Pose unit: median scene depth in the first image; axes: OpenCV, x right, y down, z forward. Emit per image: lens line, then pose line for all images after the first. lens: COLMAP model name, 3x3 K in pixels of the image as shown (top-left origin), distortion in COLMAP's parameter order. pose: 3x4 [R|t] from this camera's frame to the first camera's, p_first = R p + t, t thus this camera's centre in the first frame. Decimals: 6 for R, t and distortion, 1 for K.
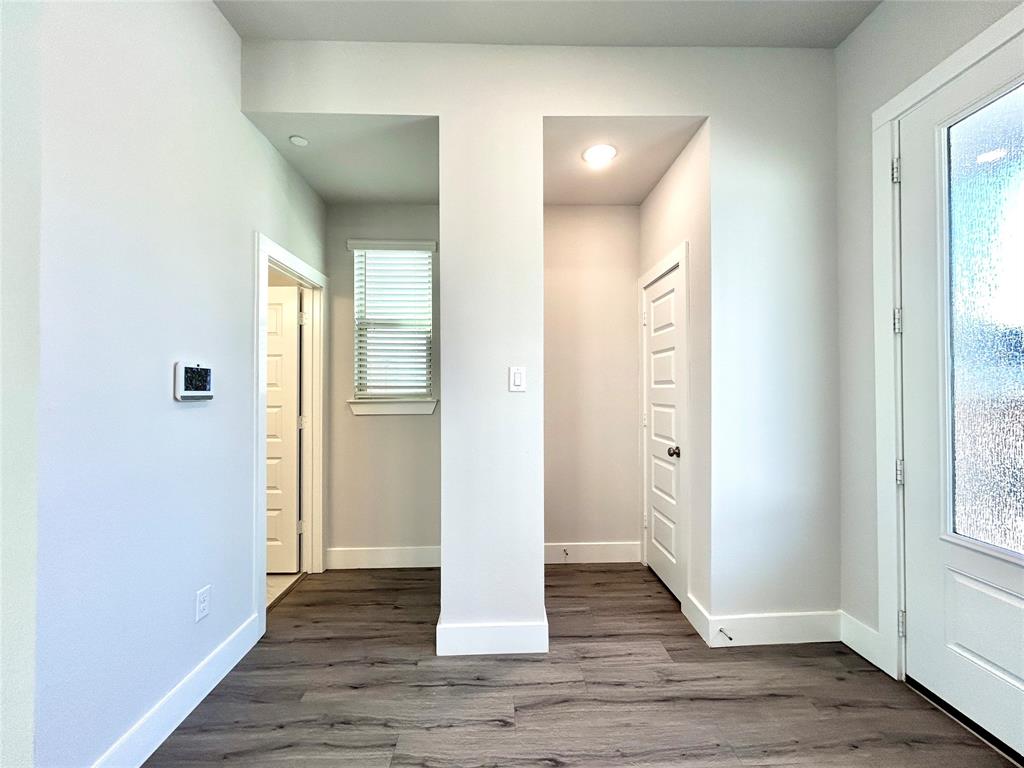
lens RADIAL K [[413.5, 0, 512.0], [0, 413.5, 384.0], [0, 0, 1]] dist [-0.001438, 0.000458]
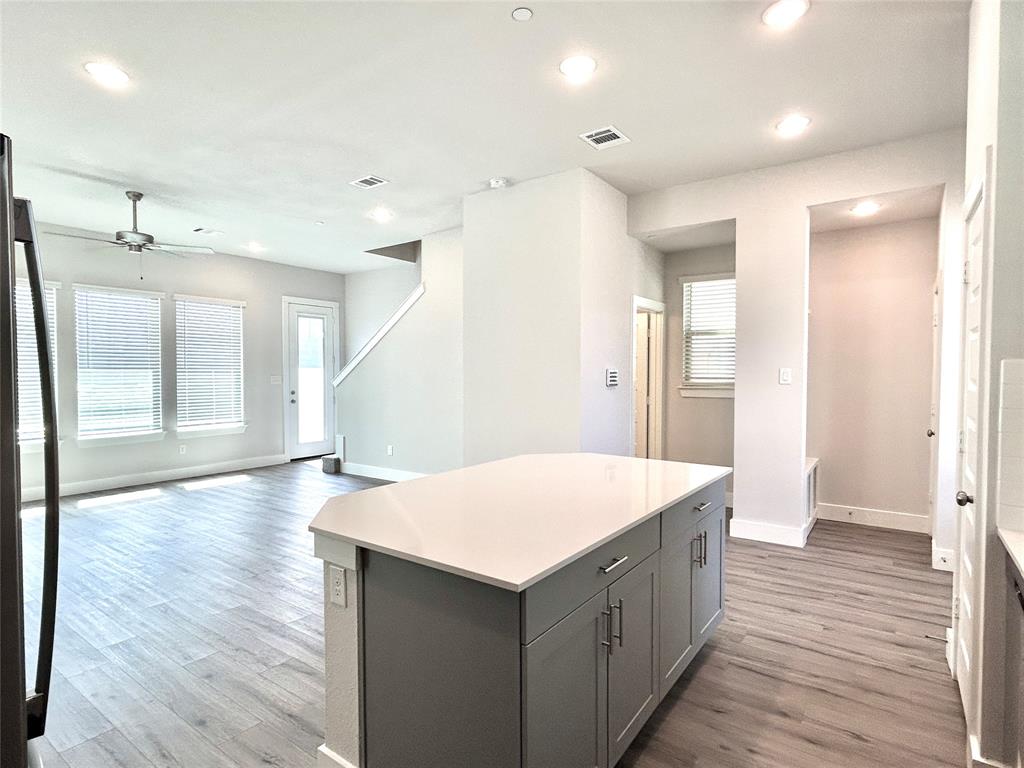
lens RADIAL K [[544.8, 0, 512.0], [0, 544.8, 384.0], [0, 0, 1]] dist [0.003043, 0.000129]
pose [[0.793930, 0.018674, -0.607722, 0.453501], [0.003823, 0.999355, 0.035703, -0.060864], [0.607997, -0.030669, 0.793347, -1.306767]]
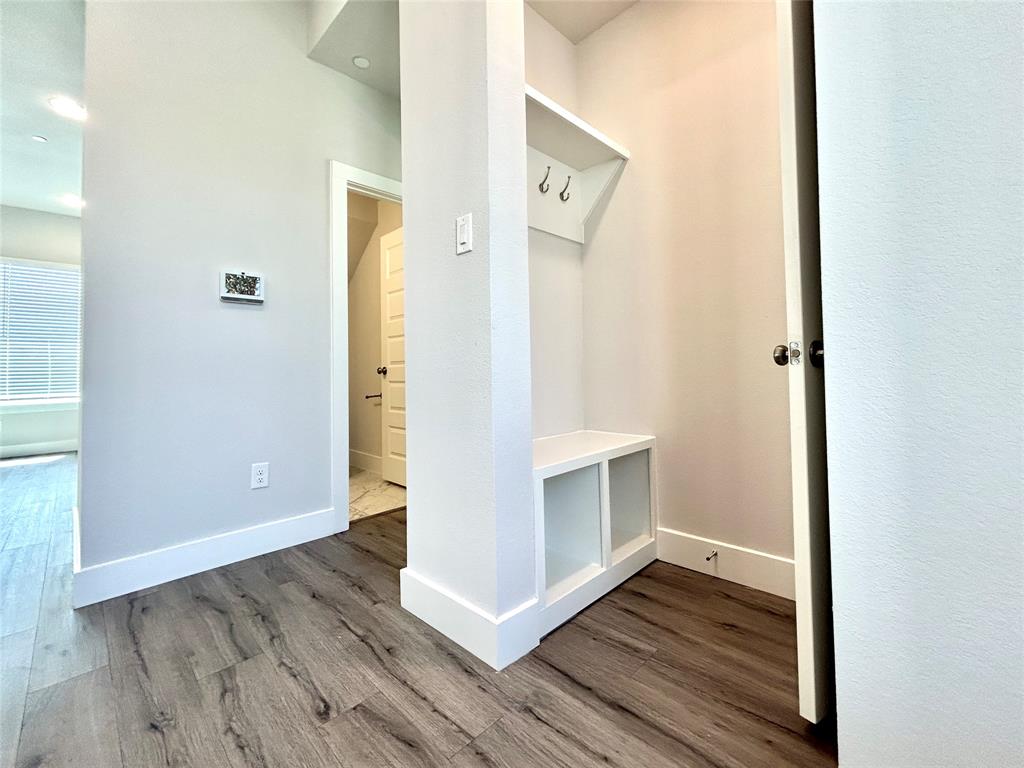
lens RADIAL K [[437.8, 0, 512.6], [0, 437.8, 362.6], [0, 0, 1]] dist [-0.009110, 0.000471]
pose [[0.688048, -0.020683, -0.725371, 0.563324], [0.025374, 0.999668, -0.004436, 0.196233], [0.725222, -0.015354, 0.688344, 0.570765]]
